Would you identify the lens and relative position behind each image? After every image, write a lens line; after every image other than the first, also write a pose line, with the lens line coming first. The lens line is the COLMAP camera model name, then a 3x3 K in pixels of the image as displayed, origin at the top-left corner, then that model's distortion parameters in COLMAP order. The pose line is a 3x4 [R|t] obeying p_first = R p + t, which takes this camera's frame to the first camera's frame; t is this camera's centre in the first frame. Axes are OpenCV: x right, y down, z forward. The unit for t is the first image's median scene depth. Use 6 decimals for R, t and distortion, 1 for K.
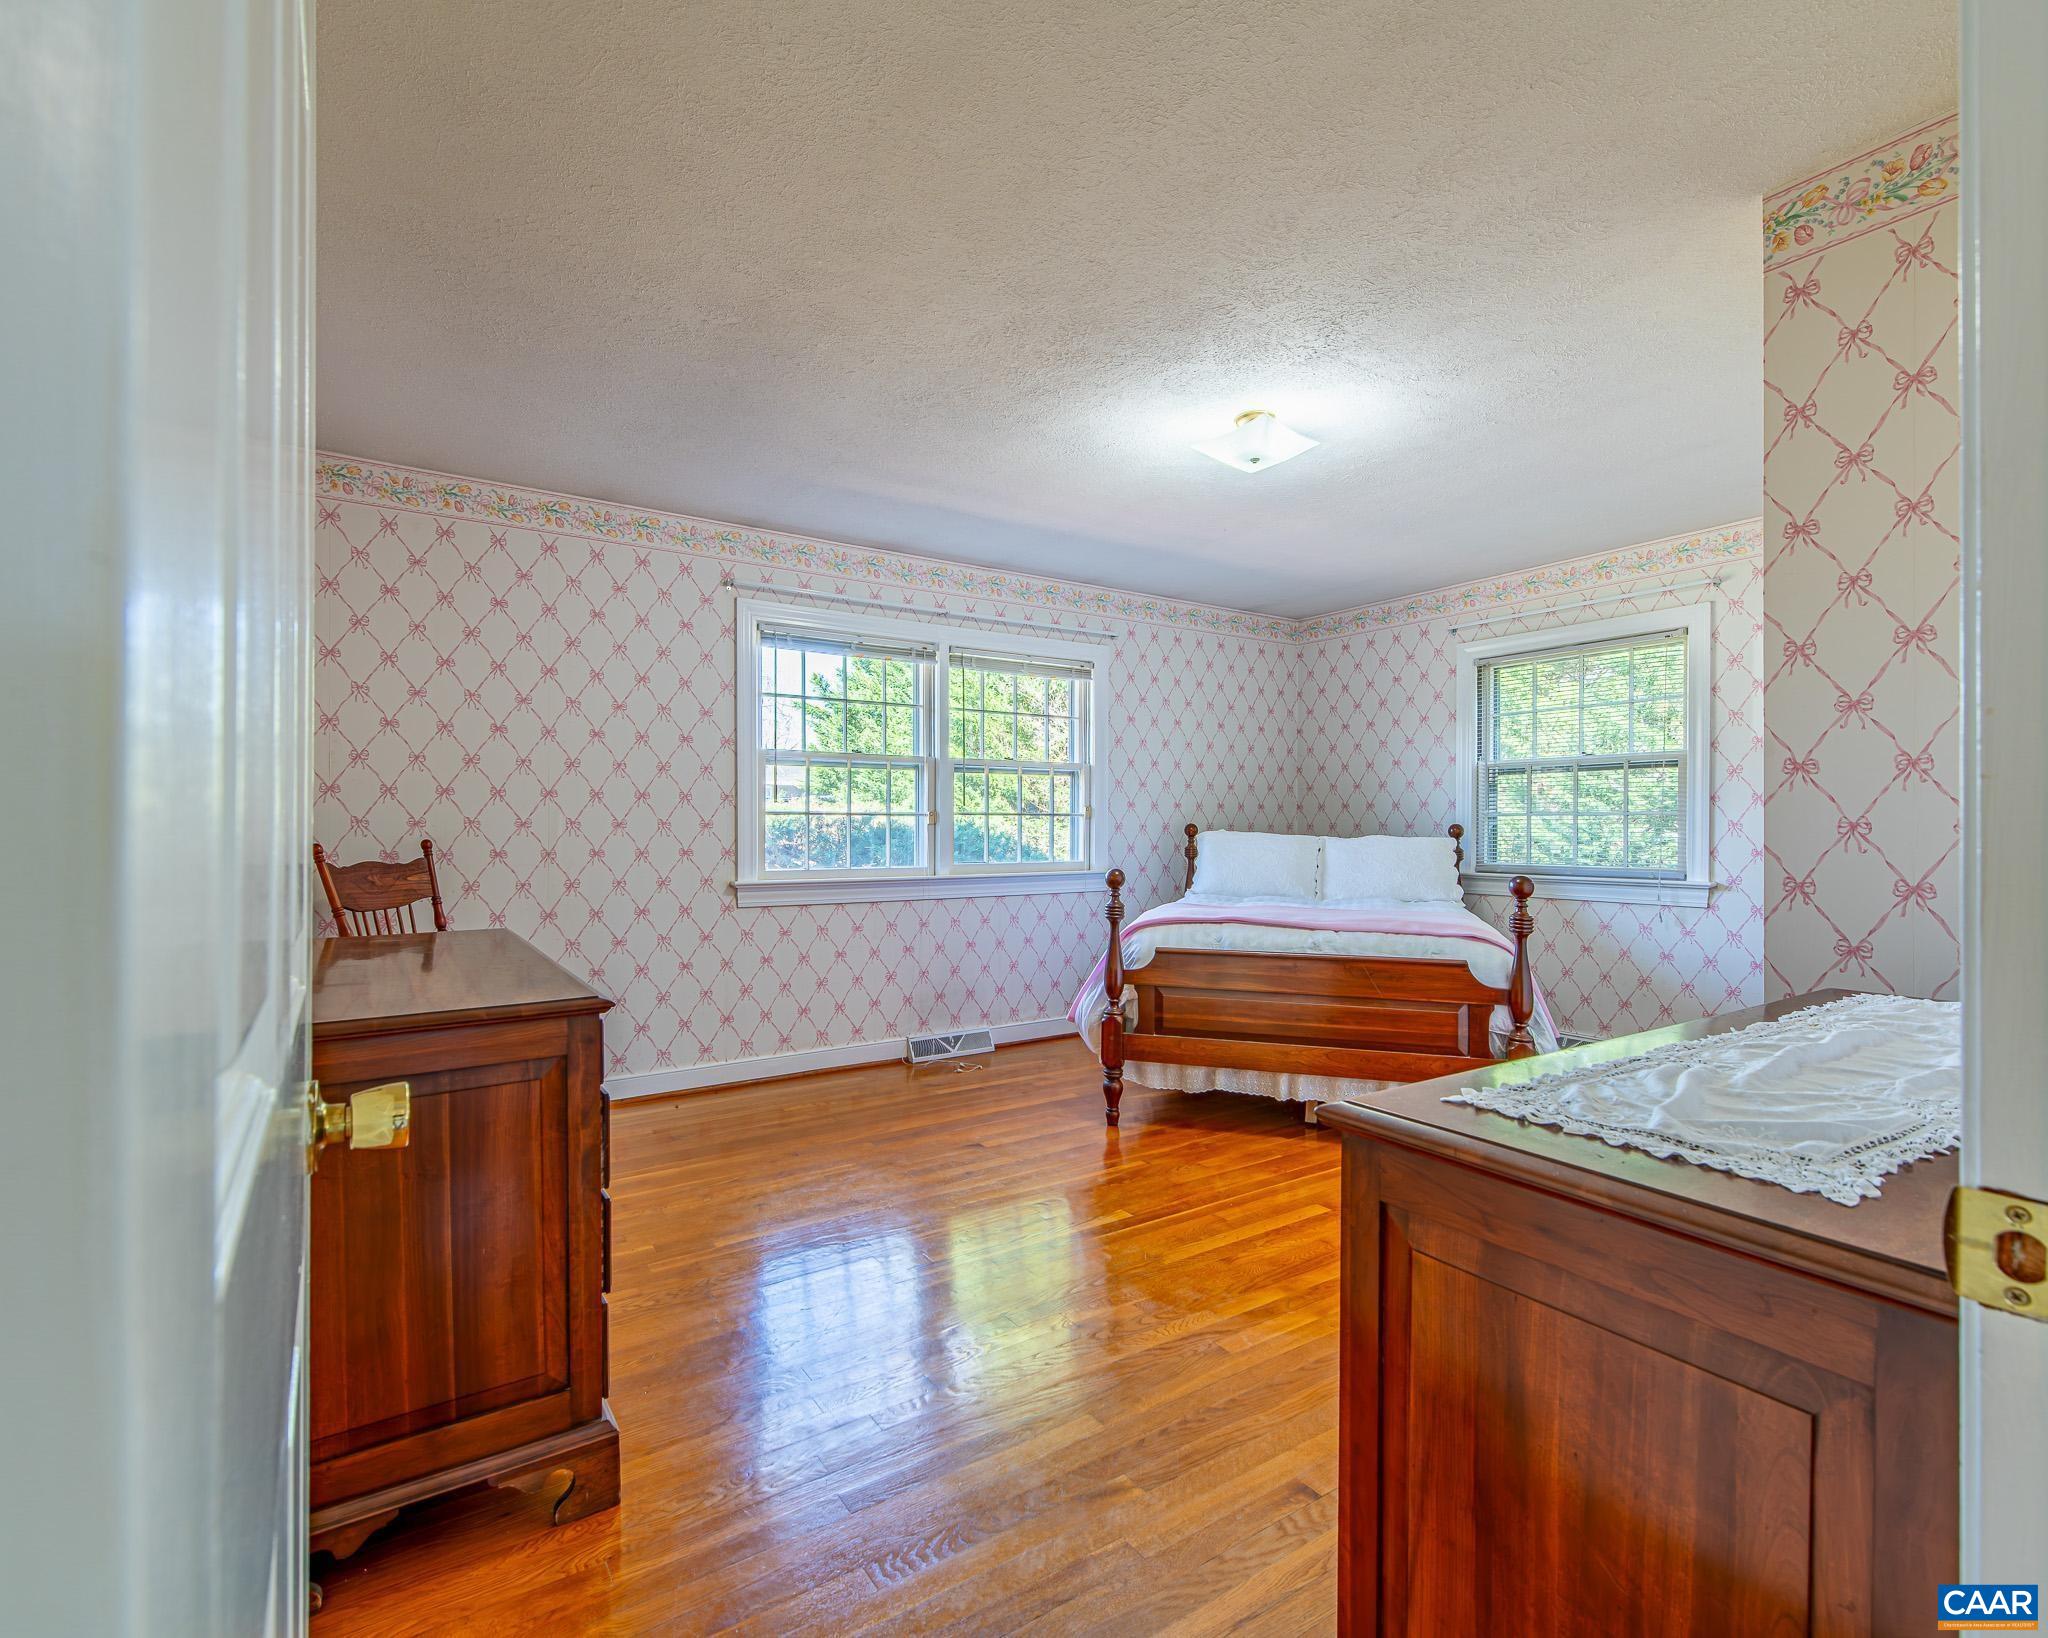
lens RADIAL K [[981.0, 0, 1012.0], [0, 981.0, 829.5], [0, 0, 1]] dist [0.018623, -0.009373]
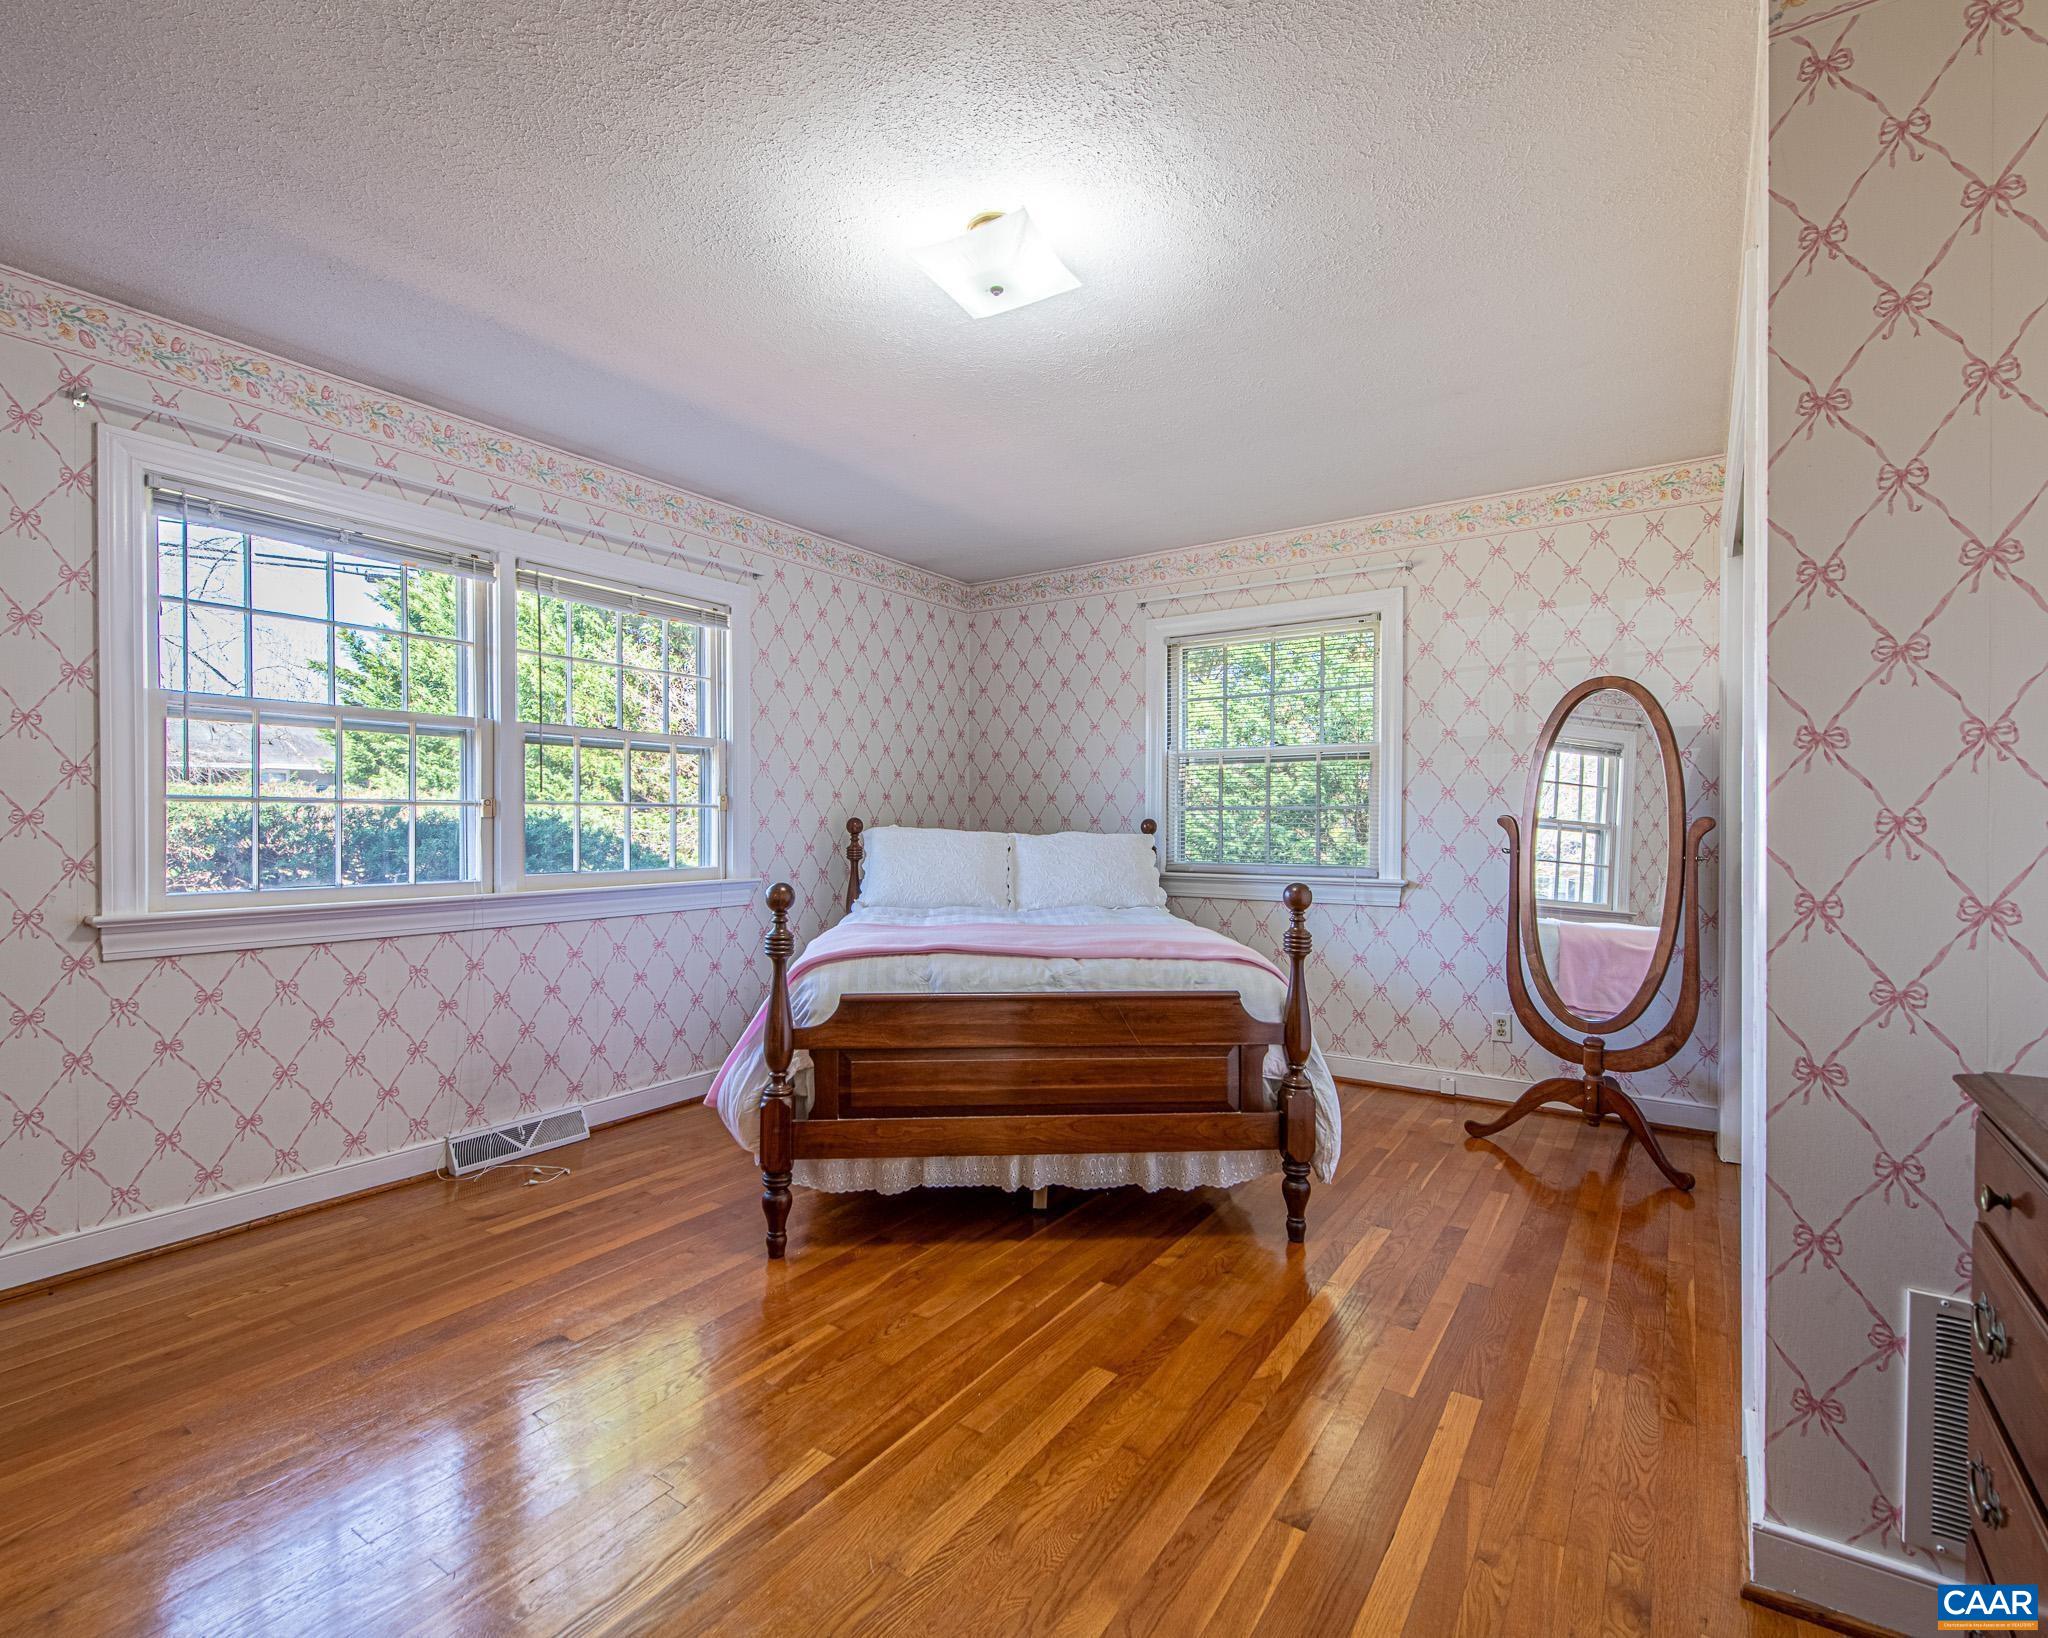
lens RADIAL K [[981.0, 0, 1012.0], [0, 981.0, 829.5], [0, 0, 1]] dist [0.018623, -0.009373]
pose [[0.926197, -0.002501, 0.377032, -0.003245], [0.000437, 0.999984, 0.005559, -0.000989], [-0.377041, -0.004984, 0.926183, 0.243891]]
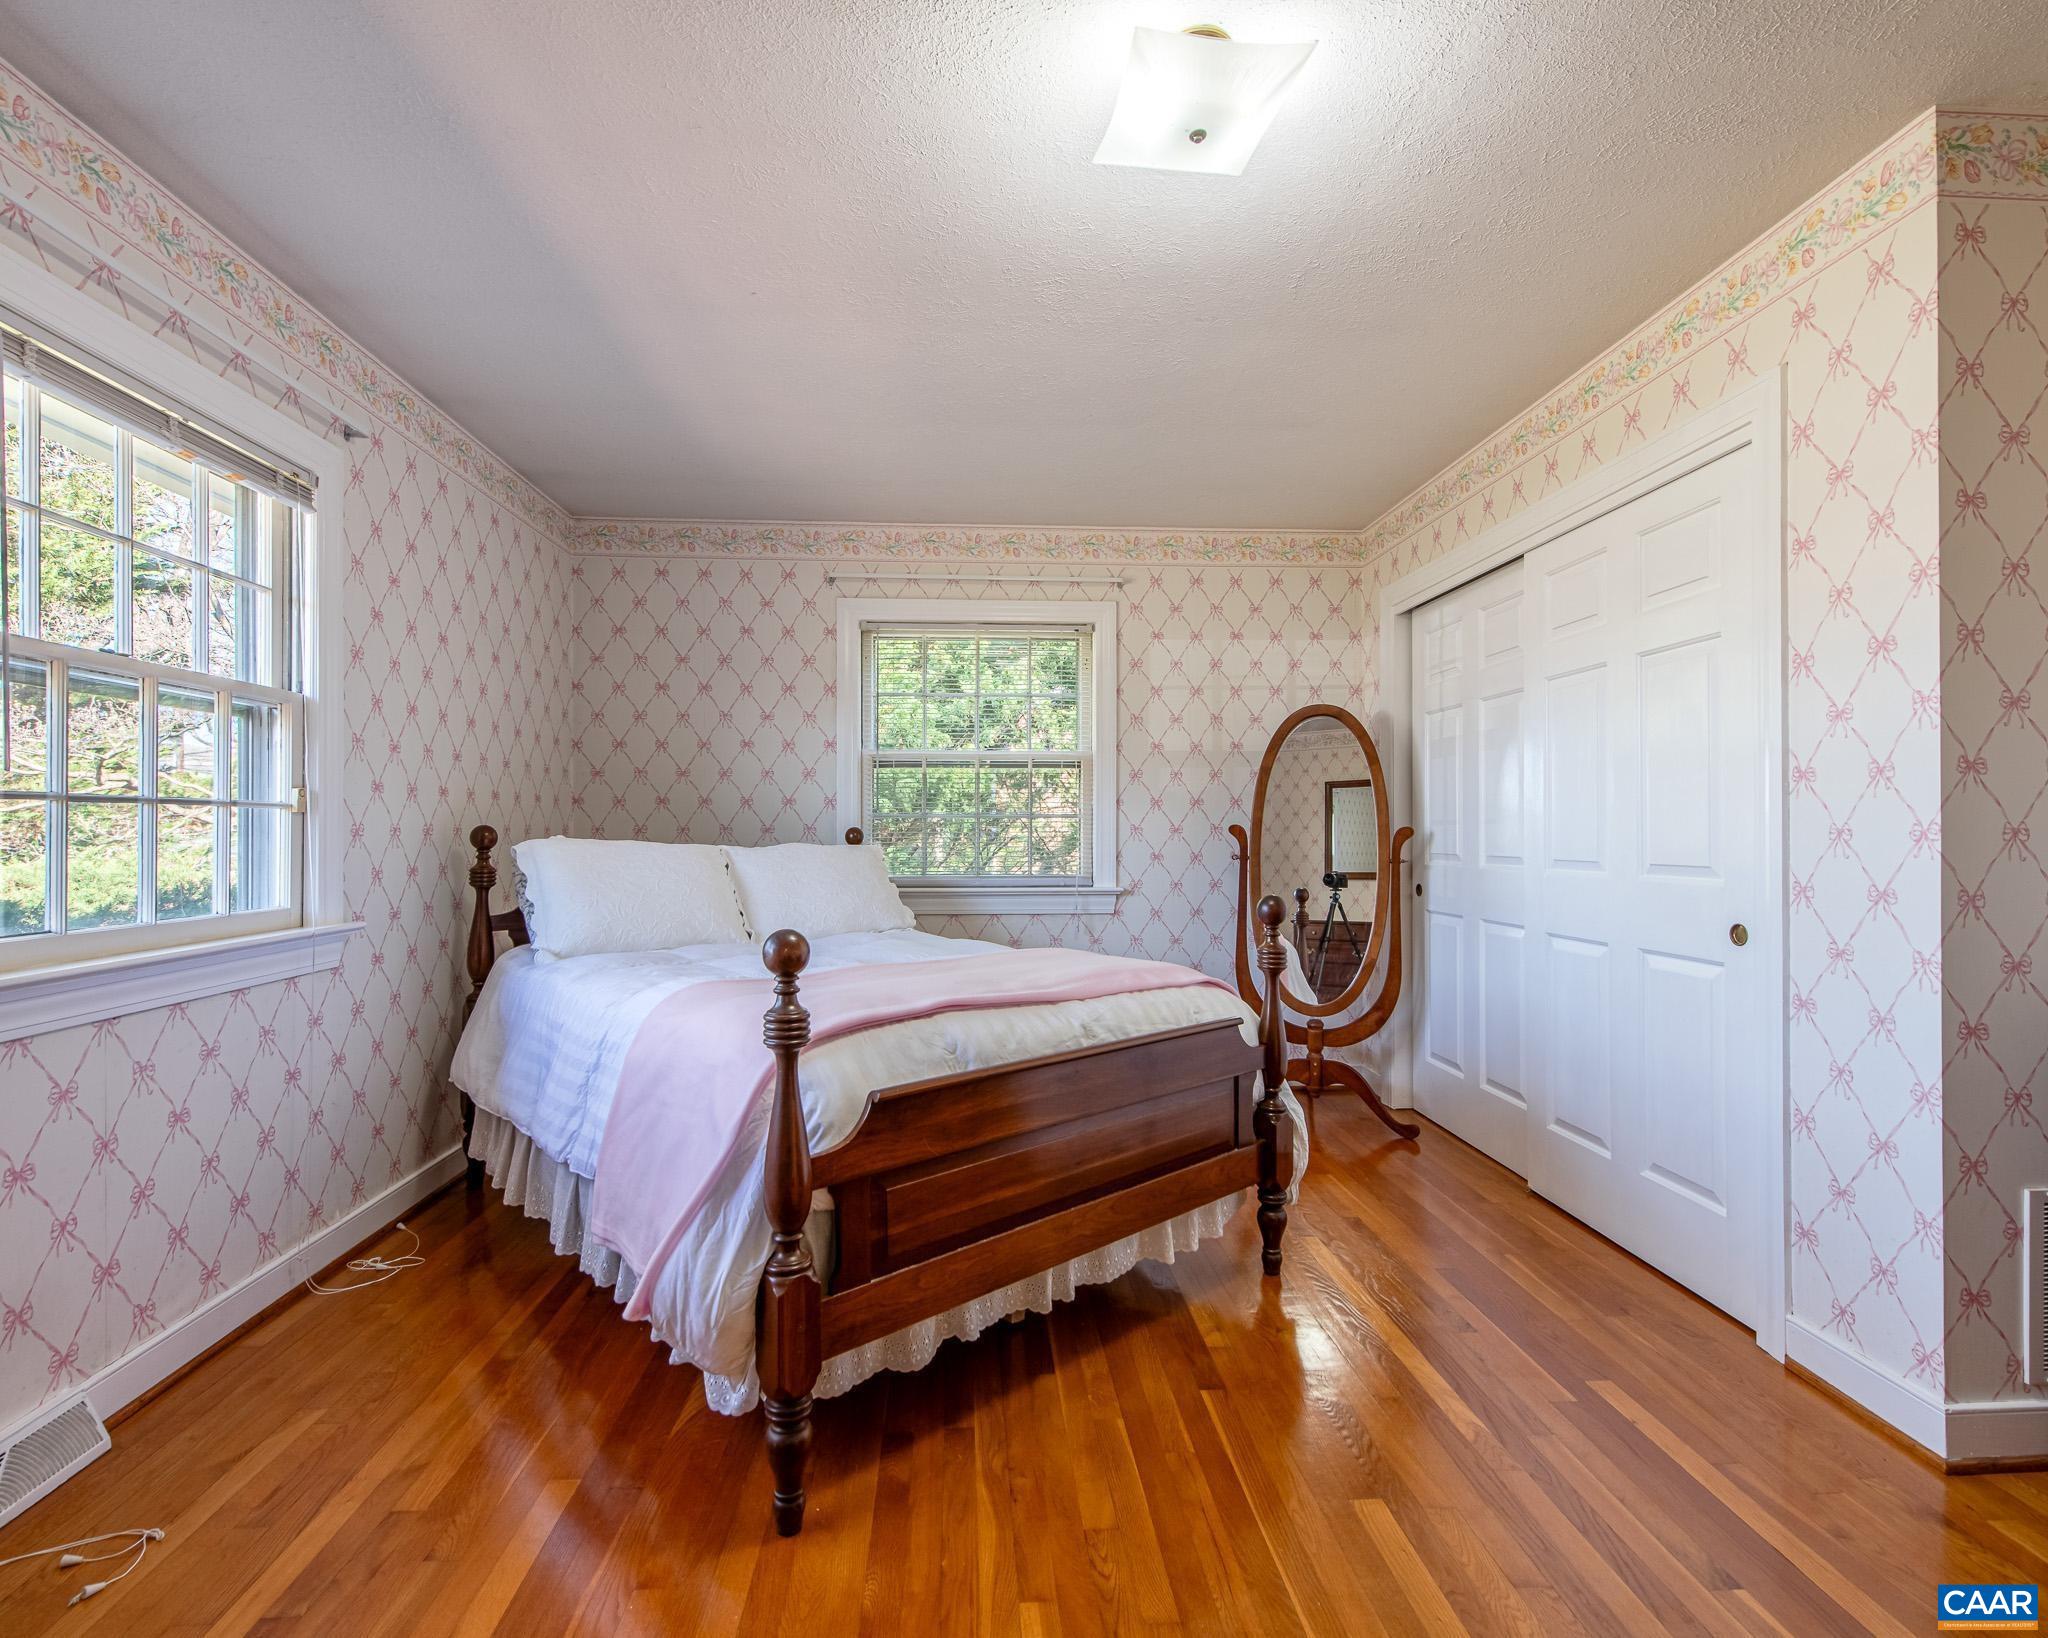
lens RADIAL K [[981.0, 0, 1012.0], [0, 981.0, 829.5], [0, 0, 1]] dist [0.018623, -0.009373]
pose [[0.503377, 0.000128, 0.864067, -0.177812], [0.002210, 0.999997, -0.001436, -0.002801], [-0.864064, 0.002632, 0.503375, 0.563808]]
